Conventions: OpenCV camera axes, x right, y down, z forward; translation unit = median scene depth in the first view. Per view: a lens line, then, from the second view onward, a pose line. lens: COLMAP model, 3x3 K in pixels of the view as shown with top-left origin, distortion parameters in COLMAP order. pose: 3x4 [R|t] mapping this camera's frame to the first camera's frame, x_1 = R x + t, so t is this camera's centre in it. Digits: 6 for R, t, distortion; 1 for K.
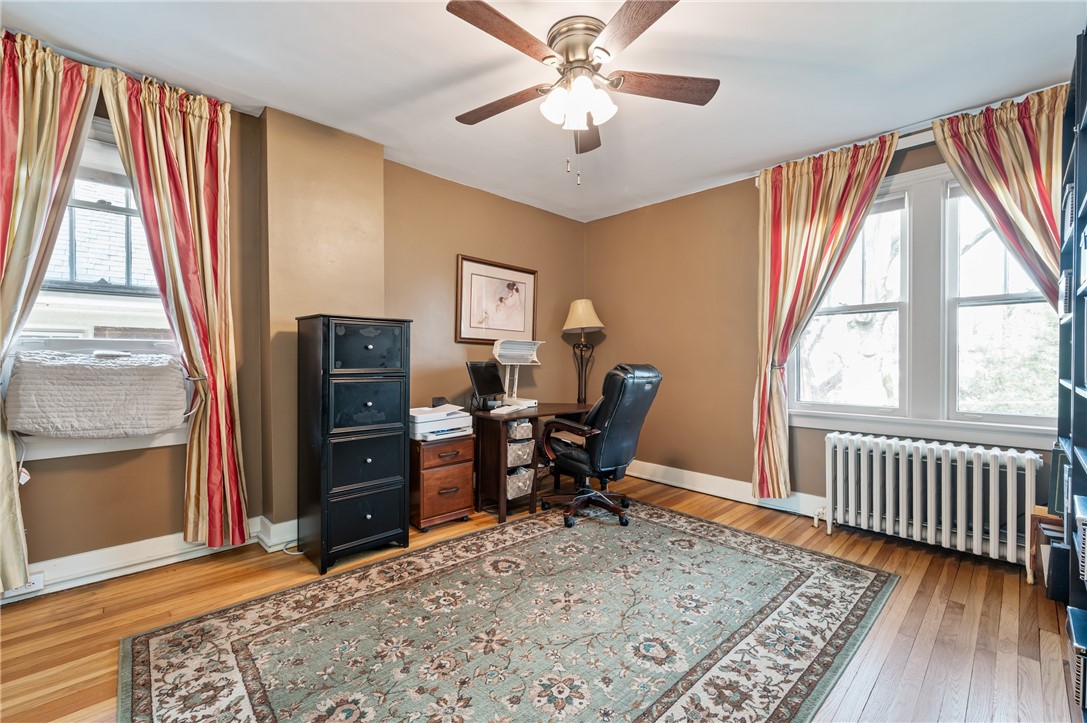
lens RADIAL K [[448.0, 0, 546.5], [0, 448.0, 362.4], [0, 0, 1]] dist [-0.001715, 0.000181]
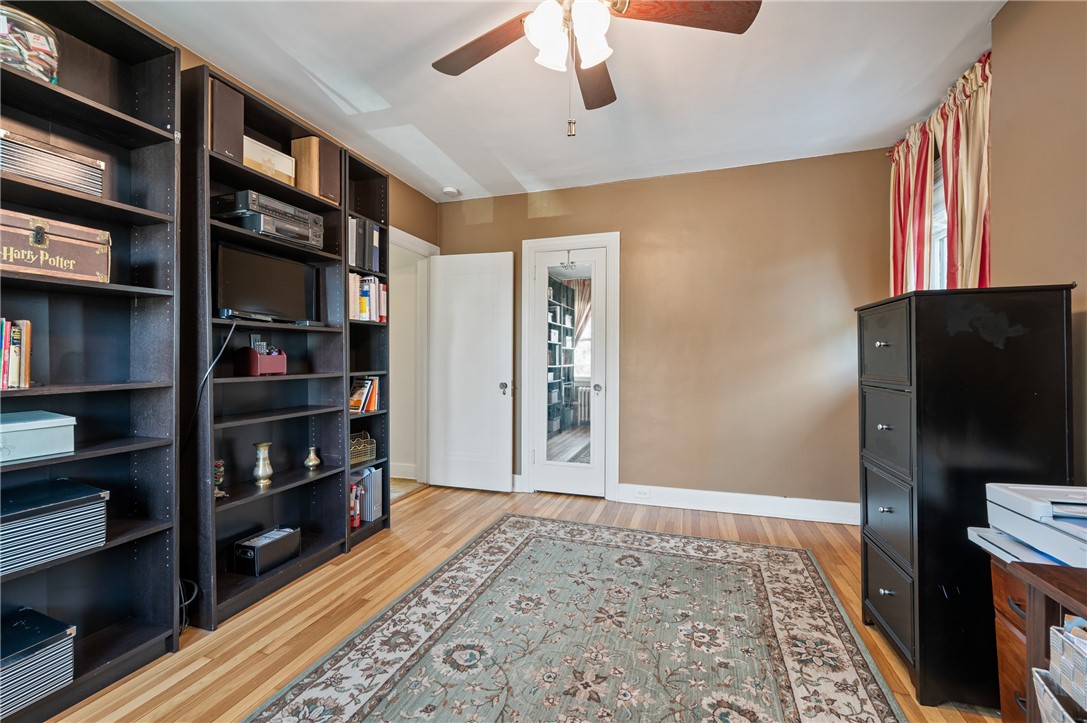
lens RADIAL K [[448.0, 0, 546.5], [0, 448.0, 362.4], [0, 0, 1]] dist [-0.001715, 0.000181]
pose [[-0.878916, -0.002401, -0.476970, 0.533066], [-0.009455, 0.999879, 0.012389, -0.015266], [0.476882, 0.015399, -0.878832, 1.867769]]
